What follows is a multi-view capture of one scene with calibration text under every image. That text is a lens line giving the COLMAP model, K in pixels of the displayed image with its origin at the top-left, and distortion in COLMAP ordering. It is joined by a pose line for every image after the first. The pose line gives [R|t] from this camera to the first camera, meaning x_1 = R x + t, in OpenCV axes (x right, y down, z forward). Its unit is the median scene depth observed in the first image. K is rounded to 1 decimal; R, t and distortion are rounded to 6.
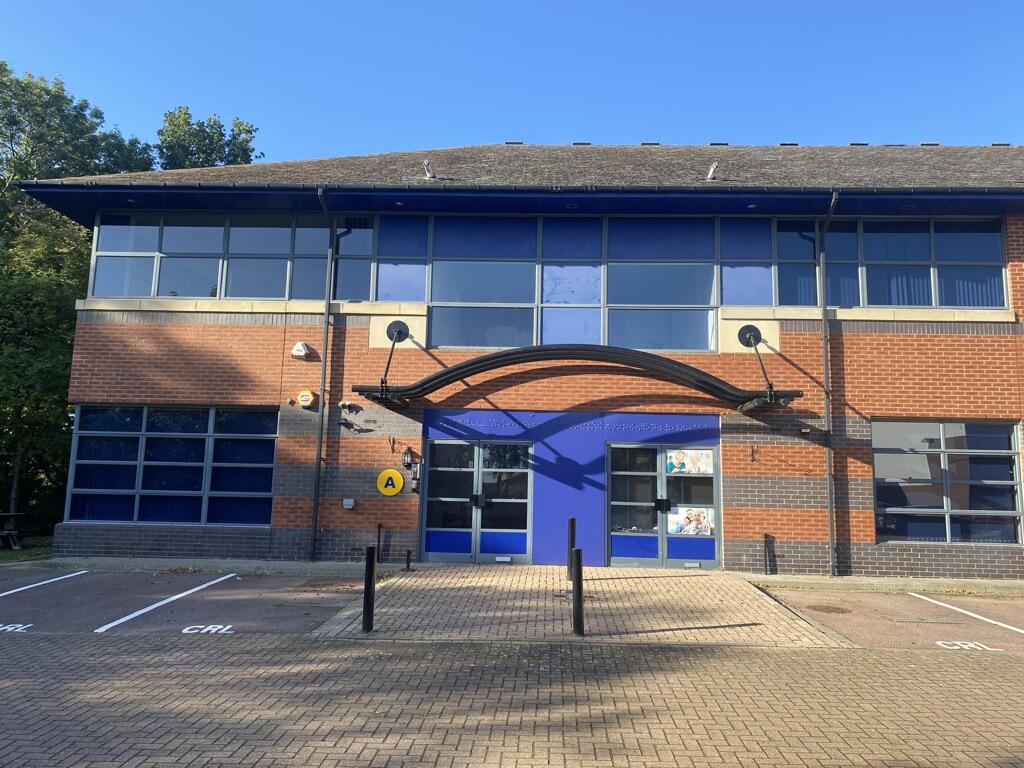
lens RADIAL K [[755.2, 0, 510.2], [0, 755.2, 367.2], [0, 0, 1]] dist [0.050865, -0.074903]
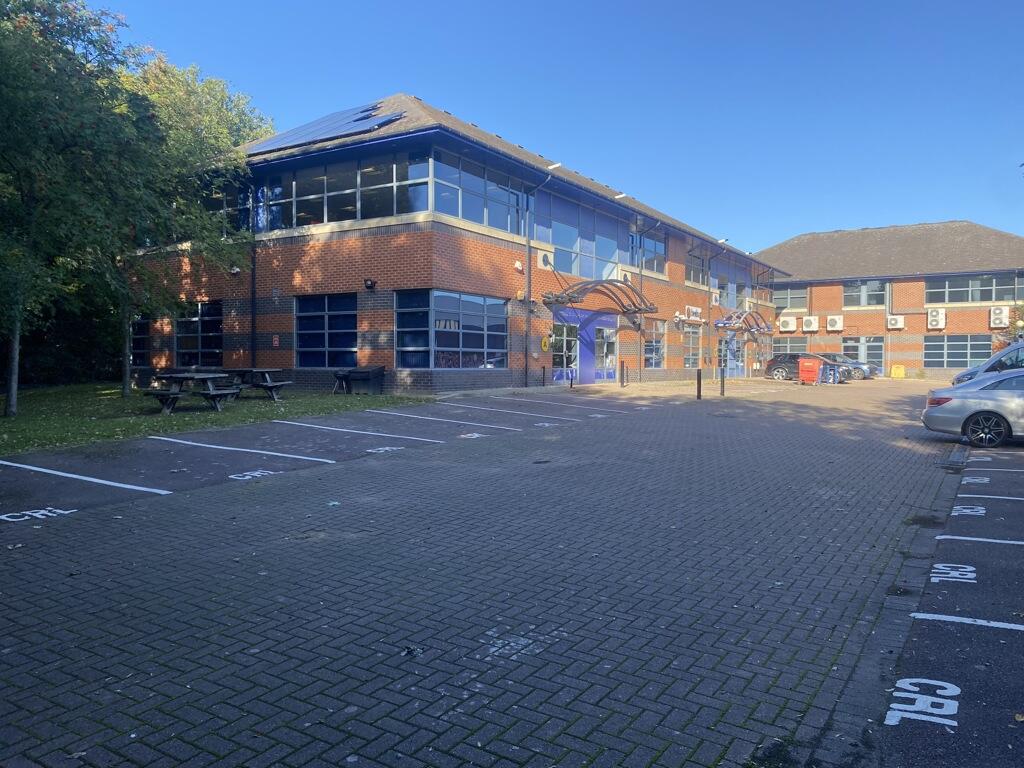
lens RADIAL K [[768.2, 0, 512.0], [0, 768.2, 384.0], [0, 0, 1]] dist [0.052932, -0.060220]
pose [[0.498738, -0.043206, 0.865675, -1.819626], [-0.143664, 0.980821, 0.131721, 0.011972], [-0.854764, -0.190061, 0.482965, 0.140745]]
